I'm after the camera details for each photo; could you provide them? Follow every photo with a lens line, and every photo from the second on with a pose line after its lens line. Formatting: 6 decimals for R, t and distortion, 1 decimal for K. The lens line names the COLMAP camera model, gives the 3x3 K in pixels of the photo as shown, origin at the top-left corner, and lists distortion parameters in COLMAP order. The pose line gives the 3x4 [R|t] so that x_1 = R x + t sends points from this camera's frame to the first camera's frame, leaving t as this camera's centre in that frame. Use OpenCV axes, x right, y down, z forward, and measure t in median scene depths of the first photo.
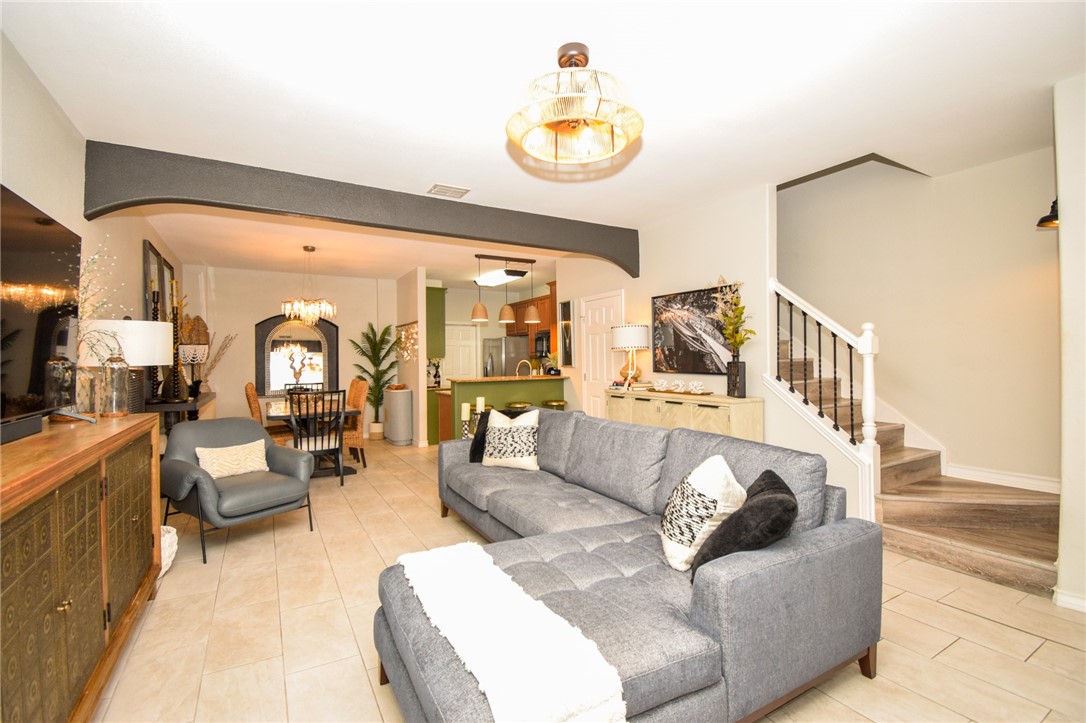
lens RADIAL K [[482.0, 0, 546.1], [0, 482.0, 358.0], [0, 0, 1]] dist [0.017148, -0.024562]
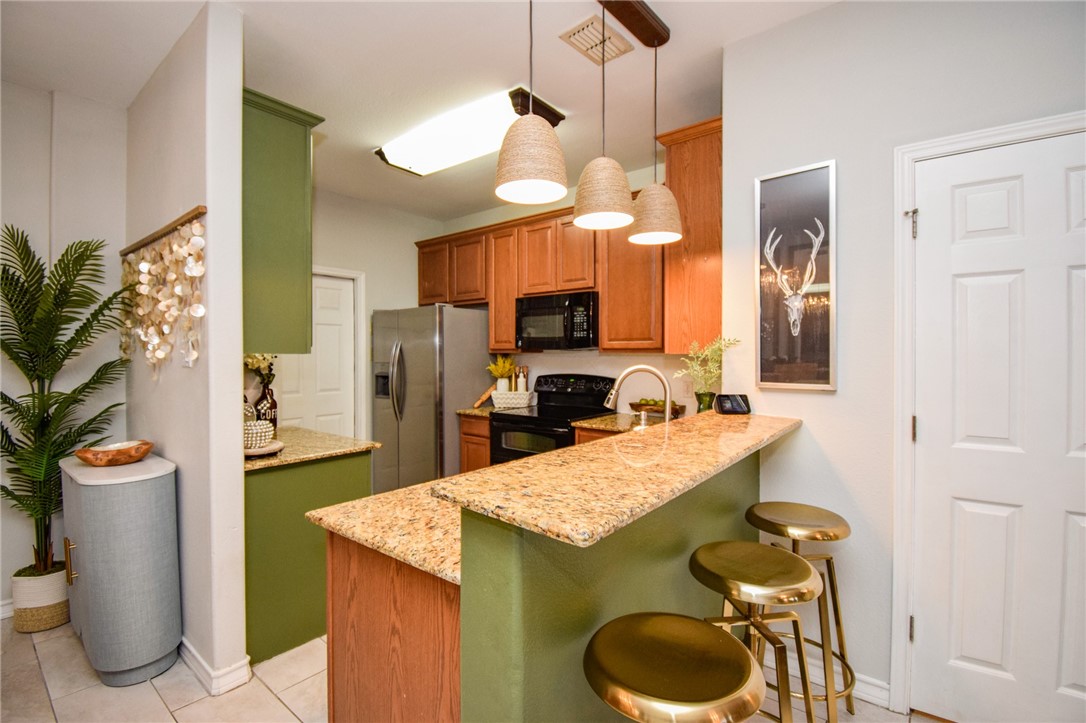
lens RADIAL K [[486.5, 0, 546.8], [0, 486.5, 357.4], [0, 0, 1]] dist [0.017145, -0.024236]
pose [[0.933798, 0.005973, 0.357751, -0.255094], [-0.008182, 0.999956, 0.004660, 0.000533], [-0.357708, -0.007279, 0.933805, 0.936025]]
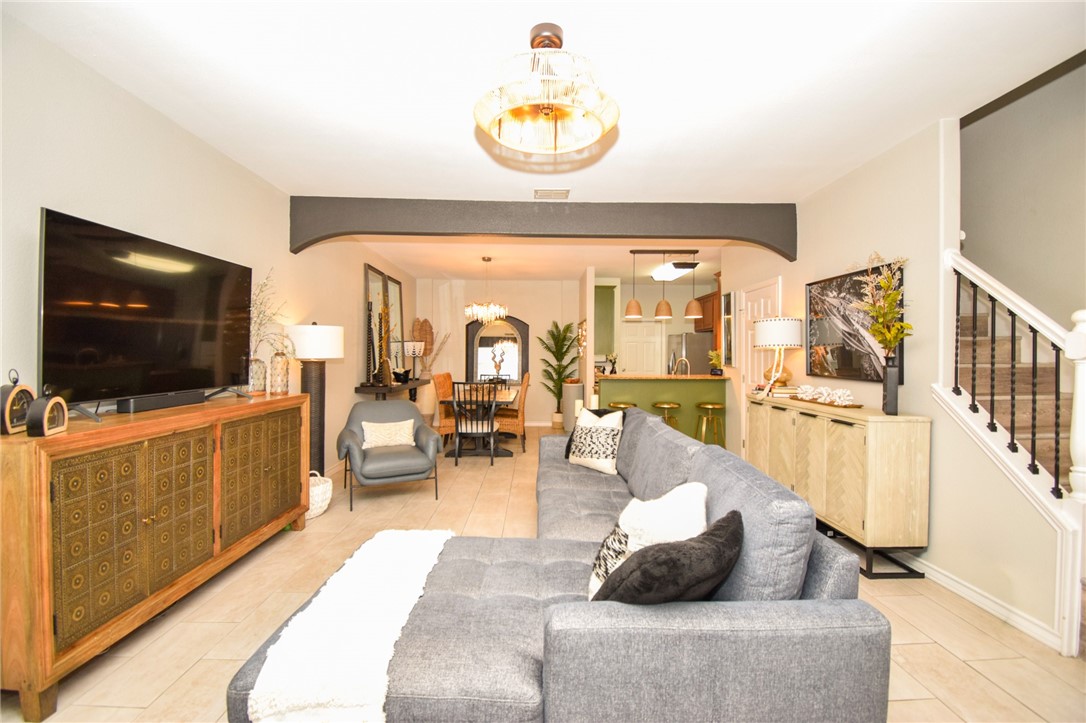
lens RADIAL K [[475.2, 0, 547.5], [0, 475.2, 358.0], [0, 0, 1]] dist [0.017490, -0.025089]
pose [[0.876493, 0.017077, -0.481112, 0.212248], [-0.012113, 0.999837, 0.013421, -0.006132], [0.481263, -0.005935, 0.876556, 0.075521]]
